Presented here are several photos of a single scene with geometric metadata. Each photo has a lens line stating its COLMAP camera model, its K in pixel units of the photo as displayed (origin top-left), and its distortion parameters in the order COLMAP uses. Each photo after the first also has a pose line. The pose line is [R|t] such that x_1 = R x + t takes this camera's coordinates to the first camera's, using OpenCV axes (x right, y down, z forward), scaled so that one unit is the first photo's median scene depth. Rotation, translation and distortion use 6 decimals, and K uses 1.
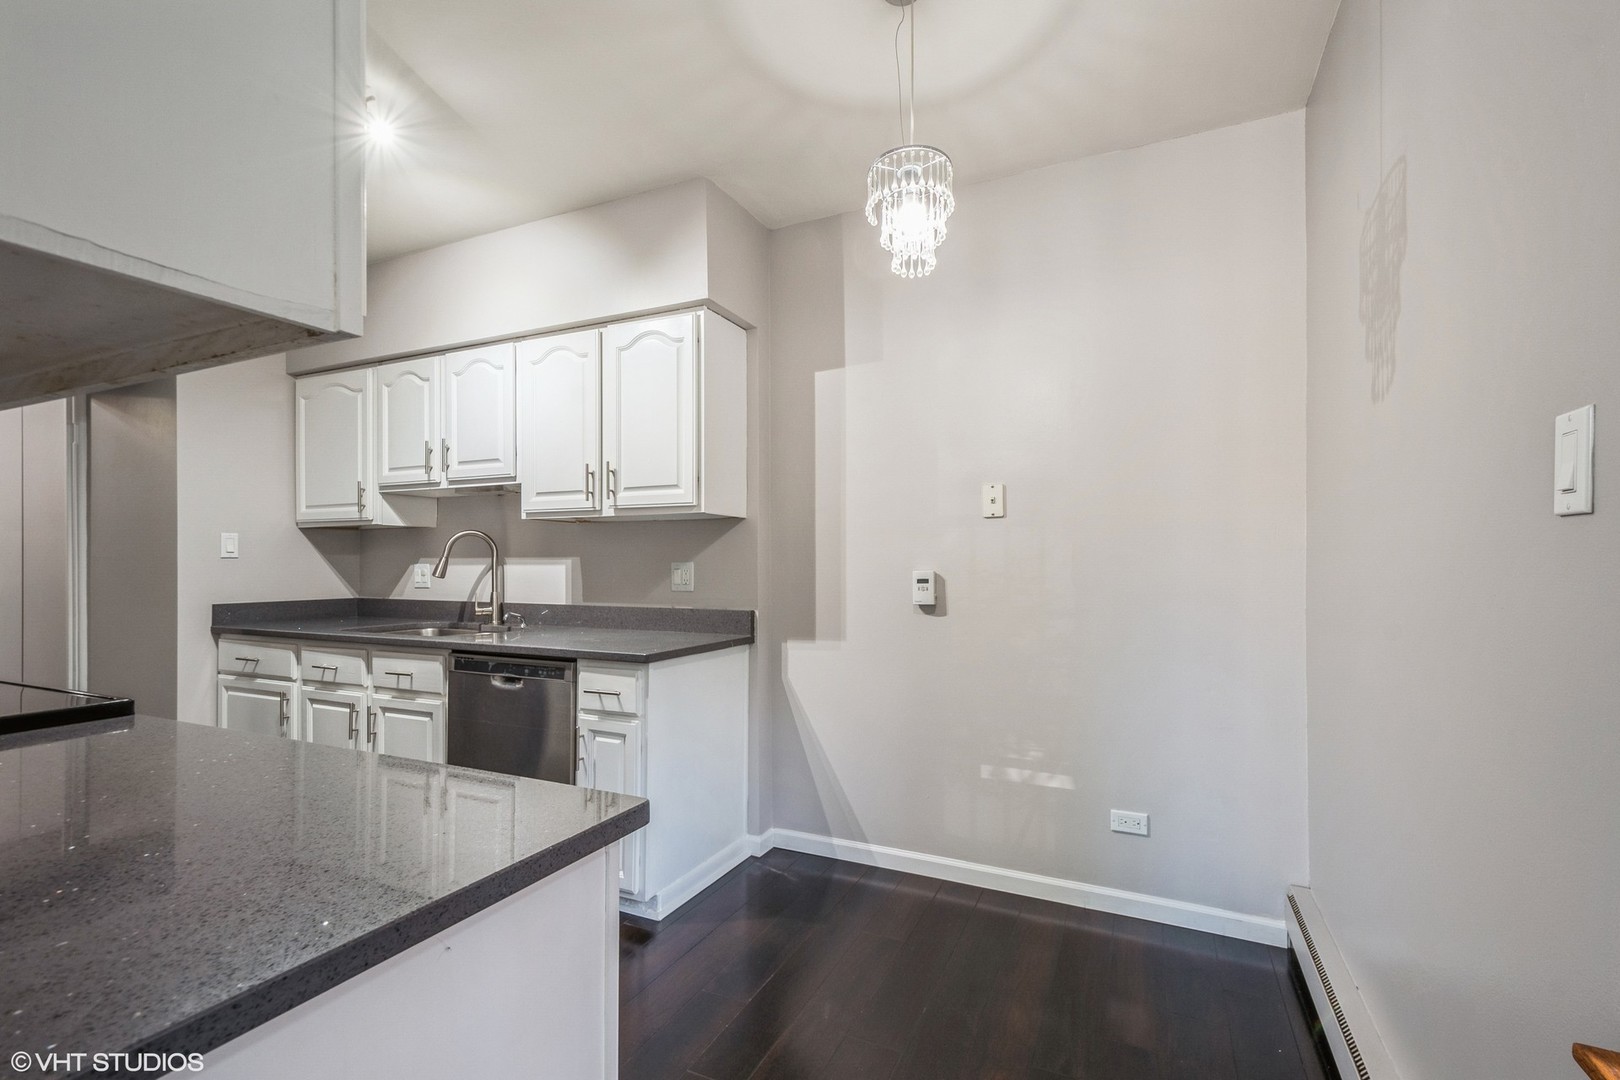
lens RADIAL K [[712.9, 0, 832.6], [0, 712.9, 564.6], [0, 0, 1]] dist [0.001107, 0.000059]
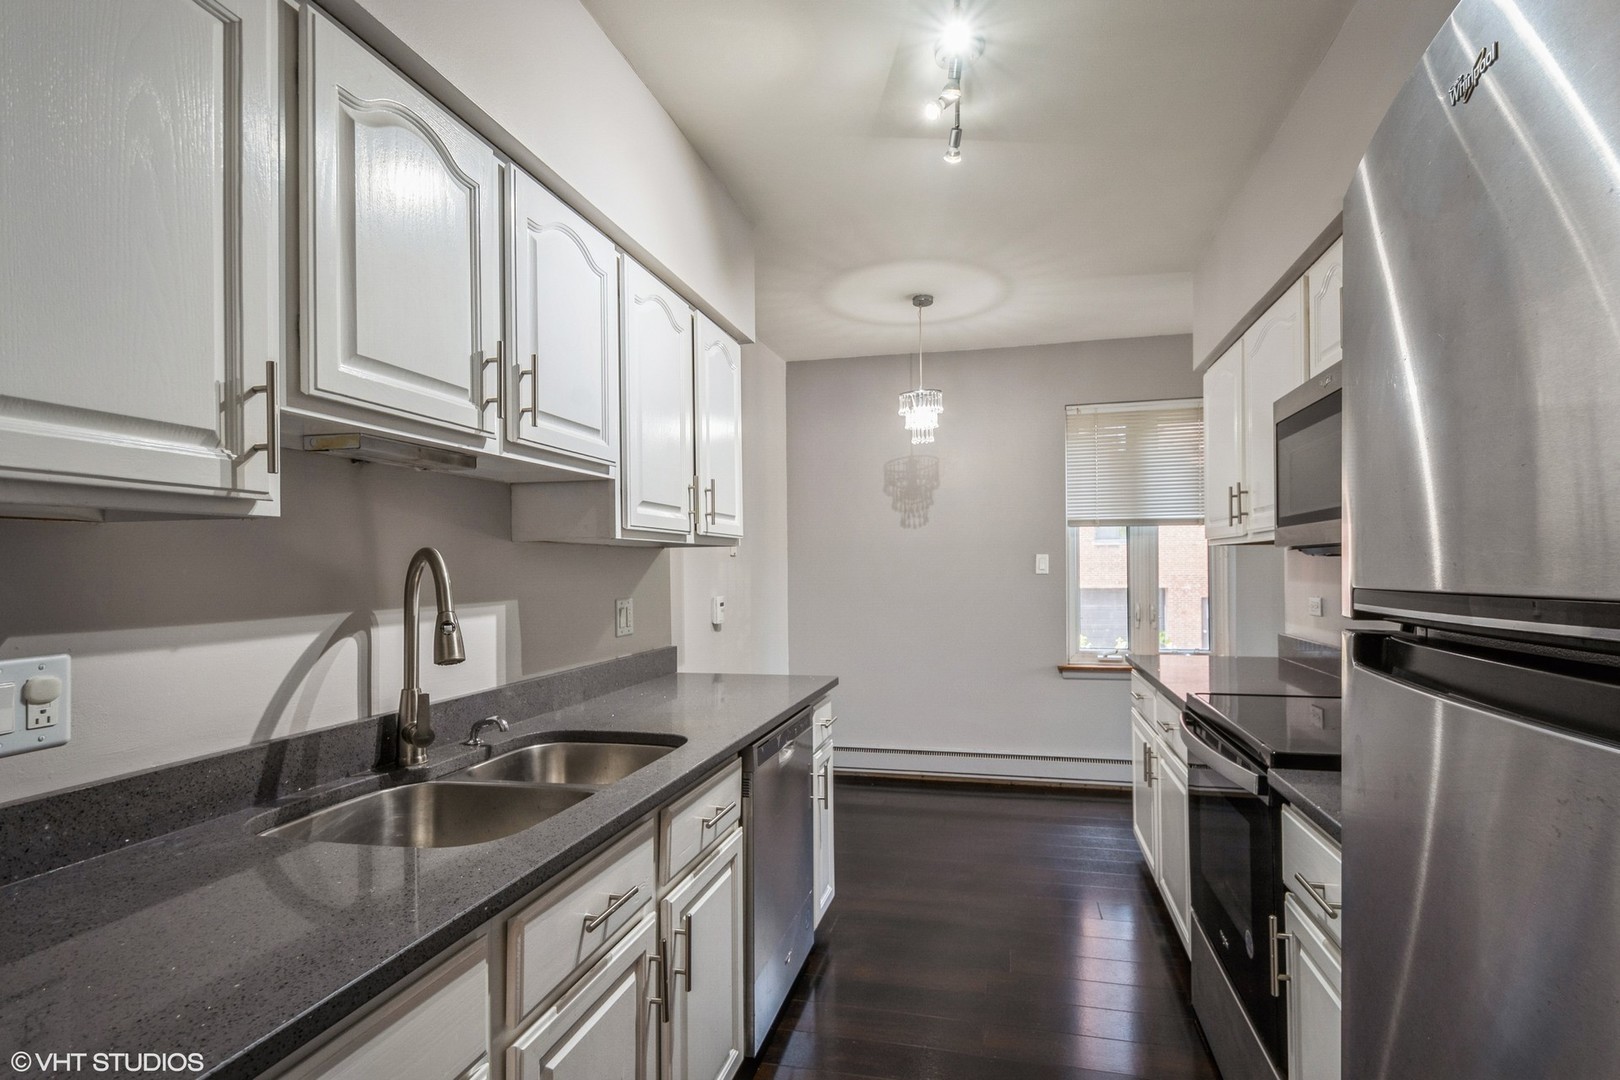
lens RADIAL K [[753.4, 0, 811.2], [0, 753.4, 561.9], [0, 0, 1]] dist [0.000175, 0.000011]
pose [[-0.167867, 0.007565, 0.985781, -1.085474], [0.010807, 0.999925, -0.005833, -0.037994], [-0.985750, 0.009675, -0.167936, 0.934304]]
